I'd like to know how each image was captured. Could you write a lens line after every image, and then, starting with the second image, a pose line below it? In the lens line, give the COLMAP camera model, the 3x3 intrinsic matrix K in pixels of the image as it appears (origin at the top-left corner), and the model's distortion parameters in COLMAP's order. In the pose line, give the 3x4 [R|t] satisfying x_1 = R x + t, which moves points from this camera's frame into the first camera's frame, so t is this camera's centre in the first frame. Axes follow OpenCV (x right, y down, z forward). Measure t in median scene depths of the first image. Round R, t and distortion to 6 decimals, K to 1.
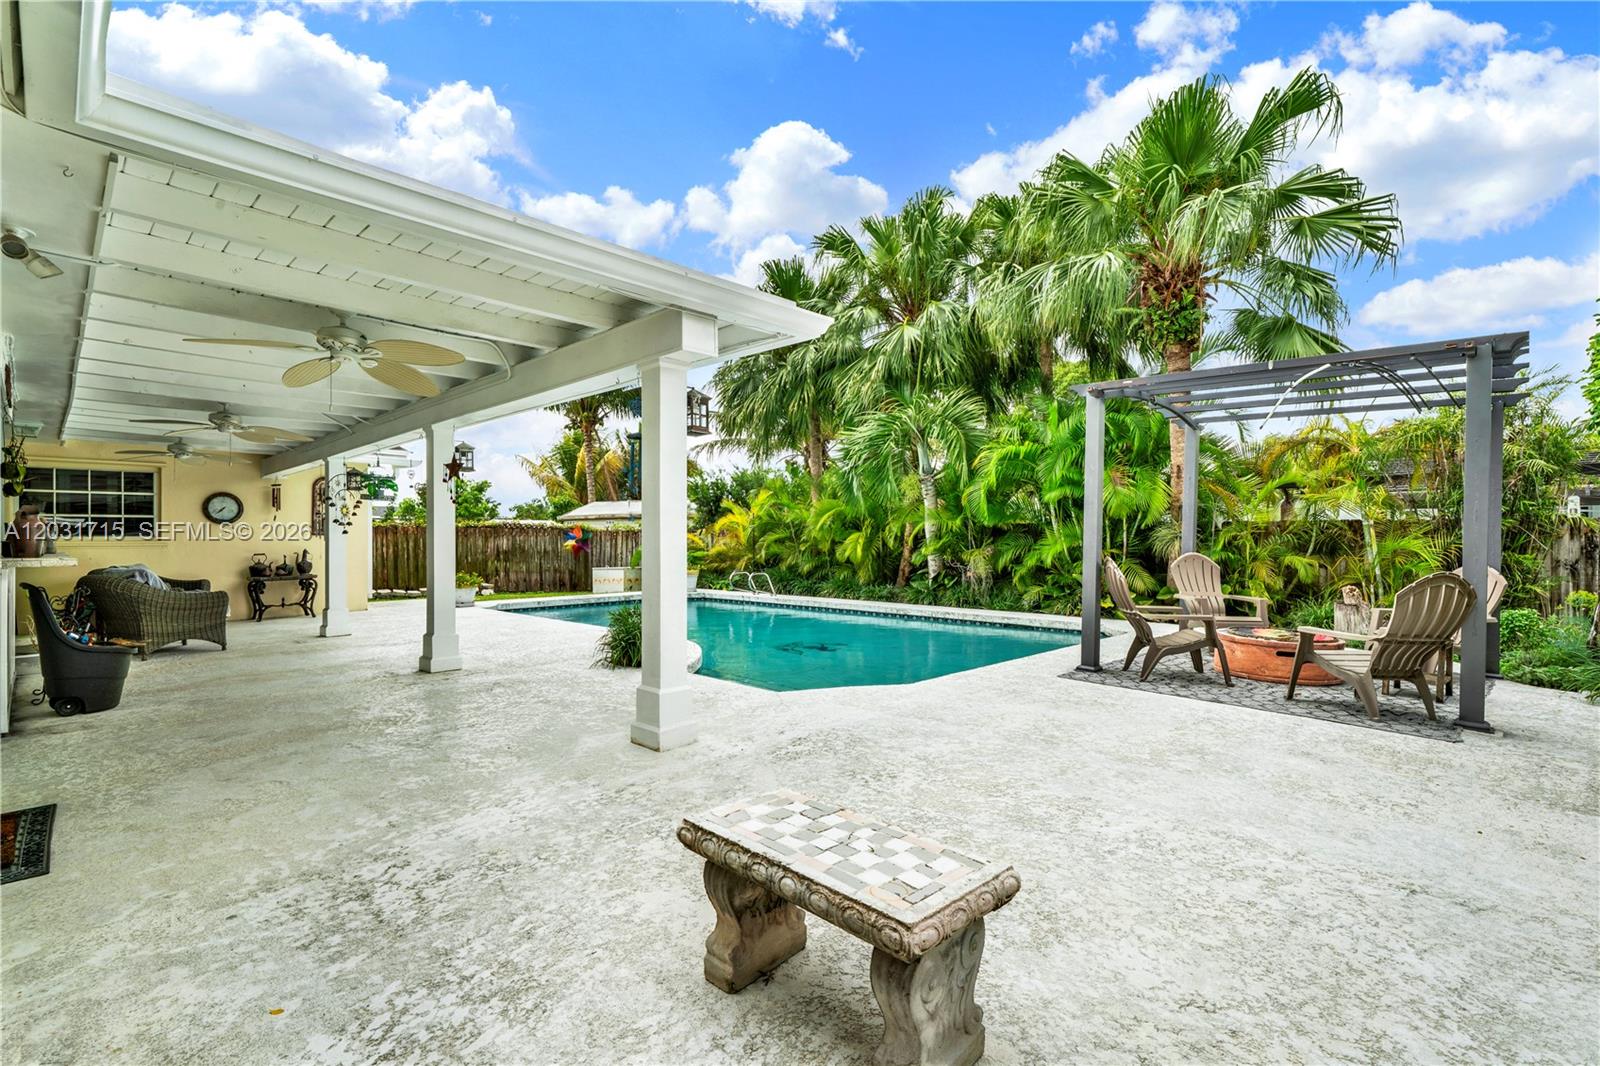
lens RADIAL K [[725.1, 0, 792.3], [0, 725.1, 550.2], [0, 0, 1]] dist [0.020427, -0.000245]
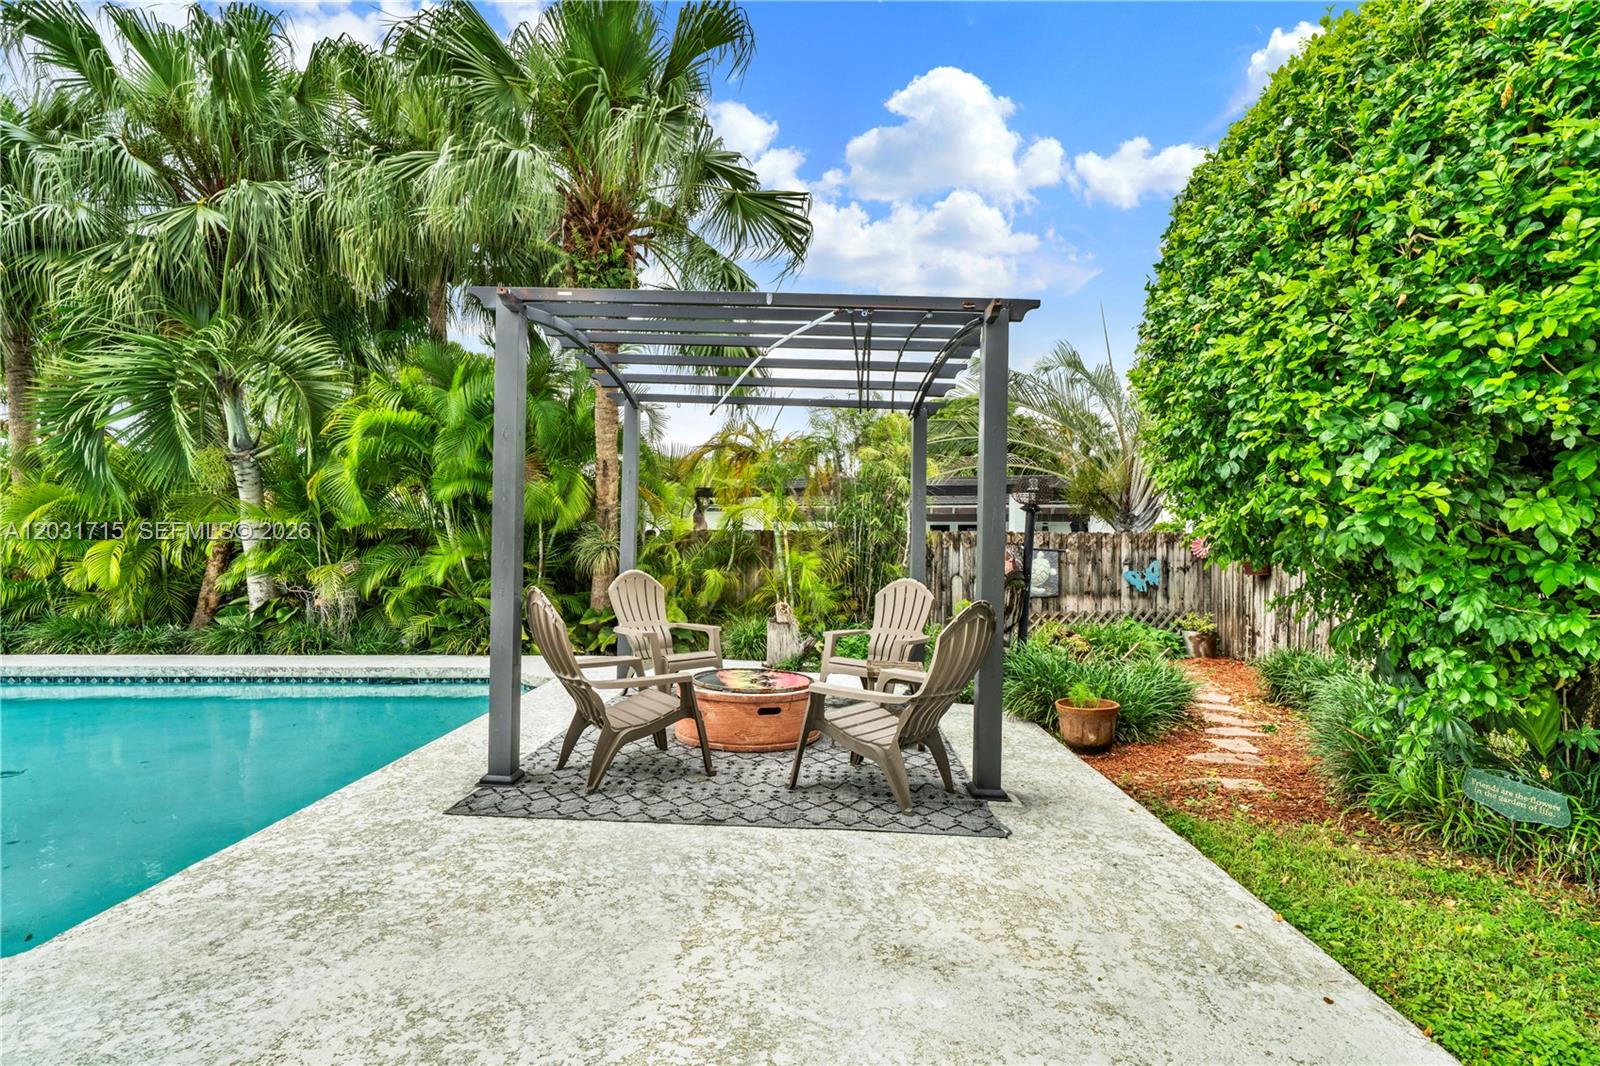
lens RADIAL K [[761.6, 0, 800.0], [0, 761.6, 533.0], [0, 0, 1]] dist [0.002115, 0.000205]
pose [[0.716763, 0.012366, 0.697207, 0.069595], [0.011587, 0.999493, -0.029640, -0.005108], [-0.697220, 0.029324, 0.716257, 0.180284]]
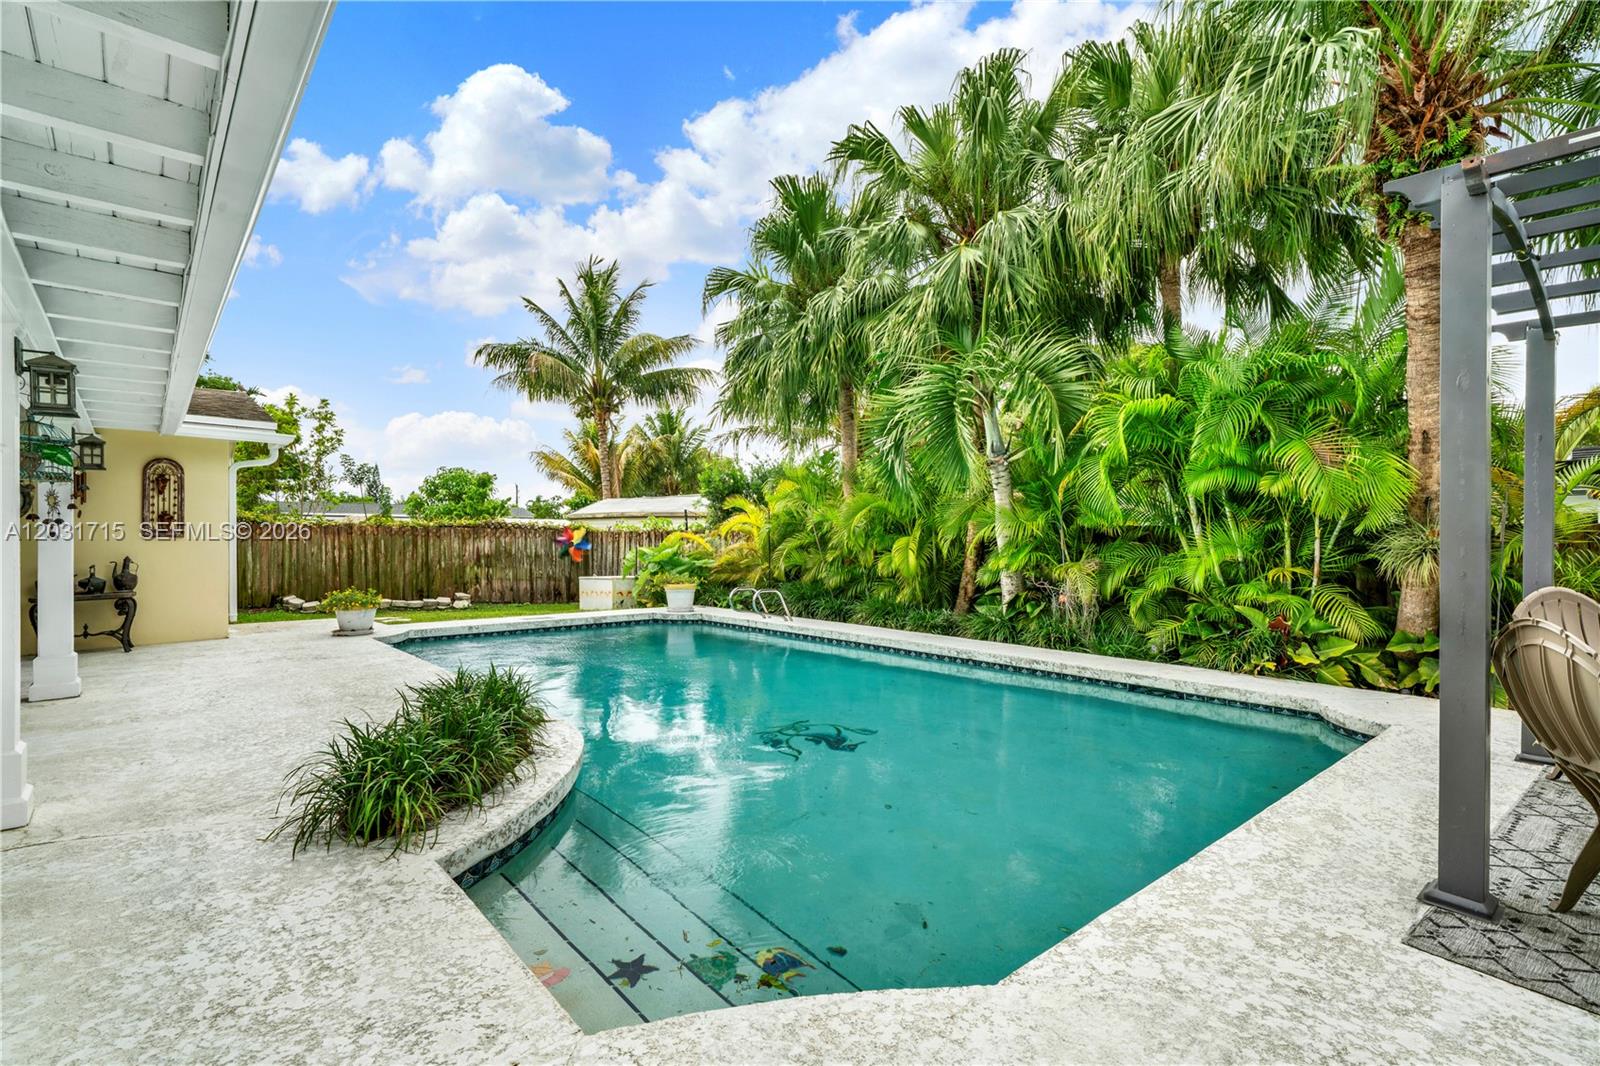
lens RADIAL K [[754.9, 0, 789.9], [0, 754.9, 522.4], [0, 0, 1]] dist [-0.000856, -0.000292]
pose [[0.997604, 0.005366, -0.068968, 0.033164], [-0.008062, 0.999212, -0.038872, -0.009695], [0.068705, 0.039335, 0.996861, 0.260342]]
